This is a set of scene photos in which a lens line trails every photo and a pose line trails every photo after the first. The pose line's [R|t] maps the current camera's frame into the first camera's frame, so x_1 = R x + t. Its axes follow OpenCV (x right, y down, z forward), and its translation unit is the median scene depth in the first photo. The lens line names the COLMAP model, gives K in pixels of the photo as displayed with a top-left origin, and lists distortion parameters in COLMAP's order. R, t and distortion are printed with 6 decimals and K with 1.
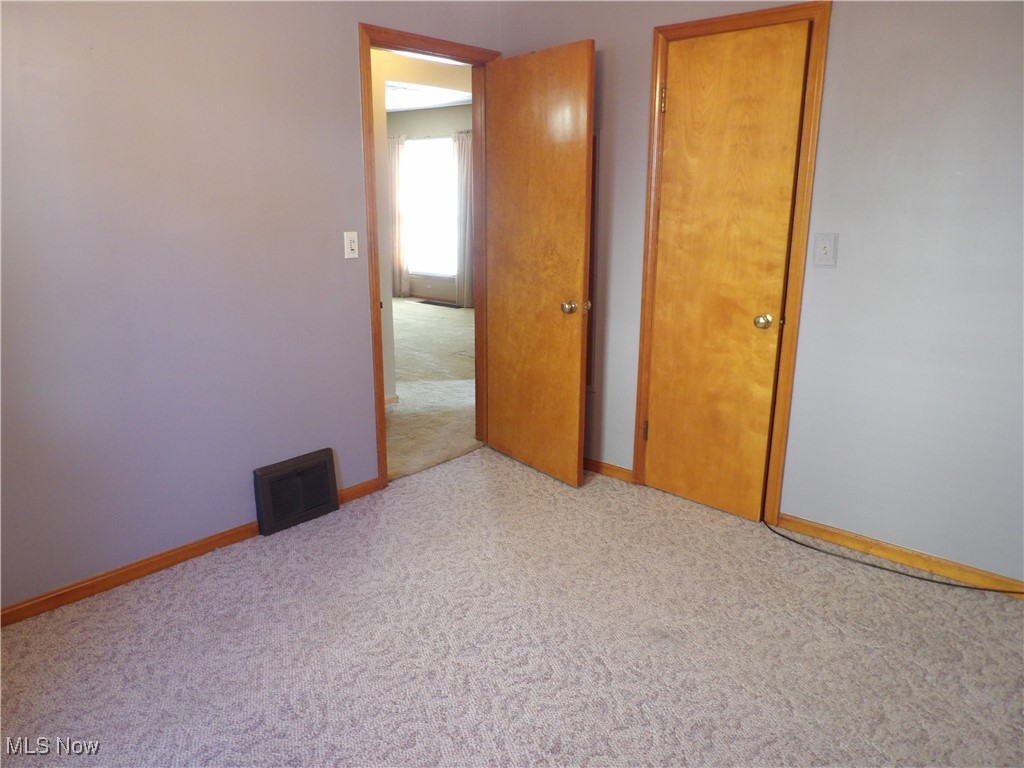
lens RADIAL K [[736.2, 0, 511.8], [0, 736.2, 383.7], [0, 0, 1]] dist [-0.030709, 0.047867]
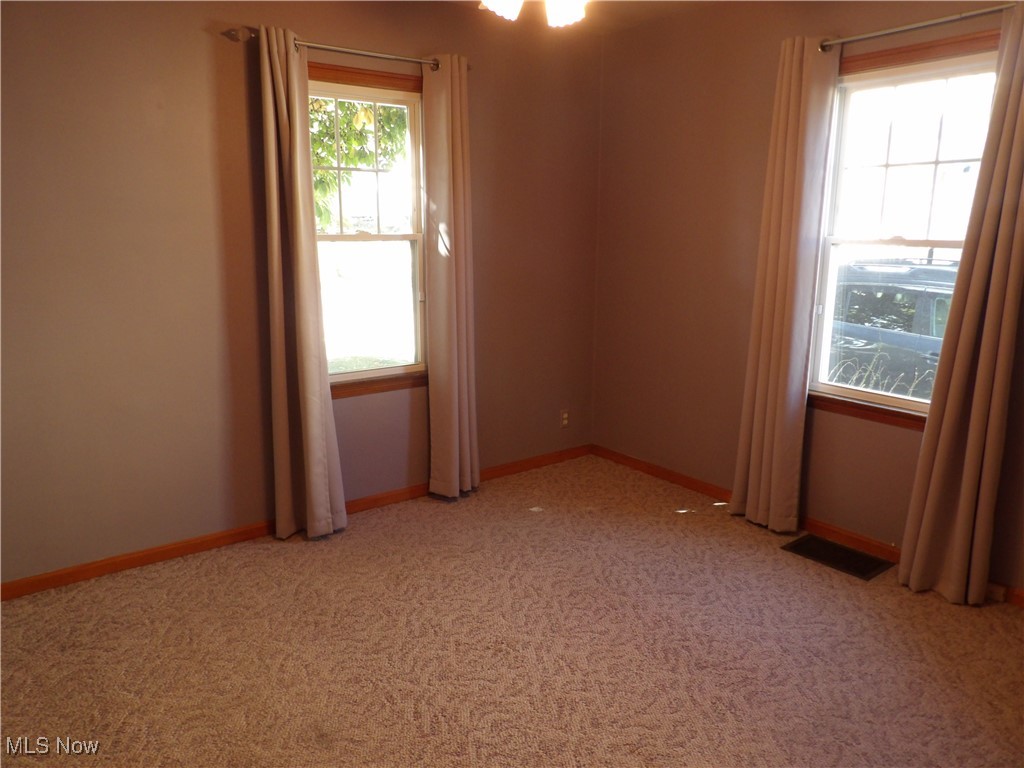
lens RADIAL K [[736.2, 0, 513.6], [0, 736.2, 384.1], [0, 0, 1]] dist [-0.030709, 0.047867]
pose [[-0.978858, -0.057369, 0.196332, -0.173026], [0.038833, 0.890279, 0.453756, -0.451738], [-0.200822, 0.451787, -0.869229, 1.706246]]
